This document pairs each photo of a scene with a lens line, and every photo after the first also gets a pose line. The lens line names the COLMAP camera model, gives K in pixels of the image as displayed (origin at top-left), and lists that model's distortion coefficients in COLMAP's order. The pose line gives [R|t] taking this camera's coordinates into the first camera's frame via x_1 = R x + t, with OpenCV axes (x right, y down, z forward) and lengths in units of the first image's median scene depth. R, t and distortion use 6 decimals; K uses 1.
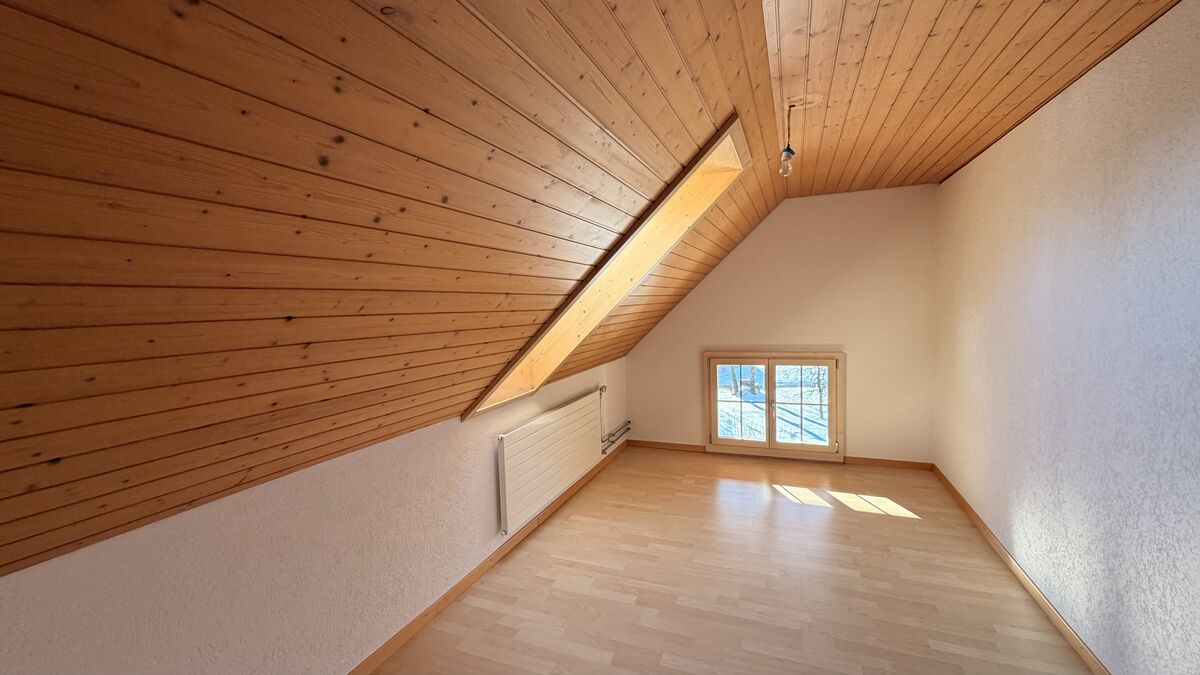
lens RADIAL K [[482.6, 0, 596.8], [0, 482.6, 330.2], [0, 0, 1]] dist [-0.004008, -0.000135]
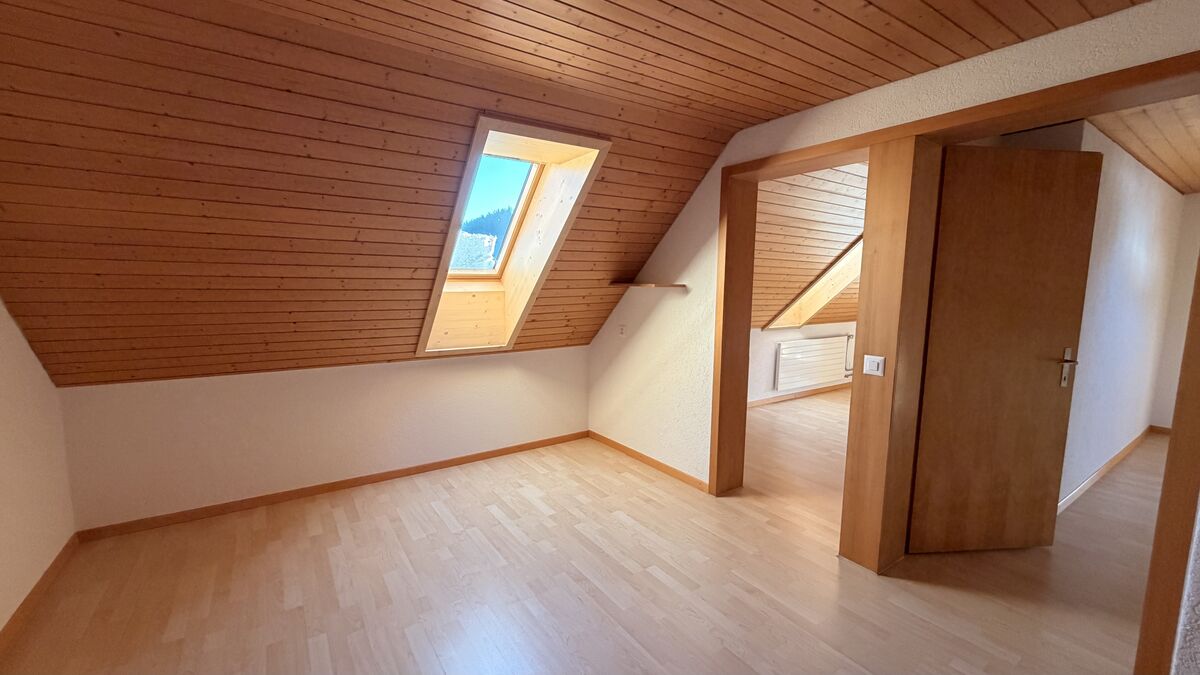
lens RADIAL K [[482.6, 0, 593.6], [0, 482.6, 335.8], [0, 0, 1]] dist [-0.004008, -0.000135]
pose [[0.831792, 0.109029, -0.544275, 0.207829], [-0.073570, 0.993524, 0.086588, 0.054885], [0.550191, -0.031981, 0.834426, -0.929392]]
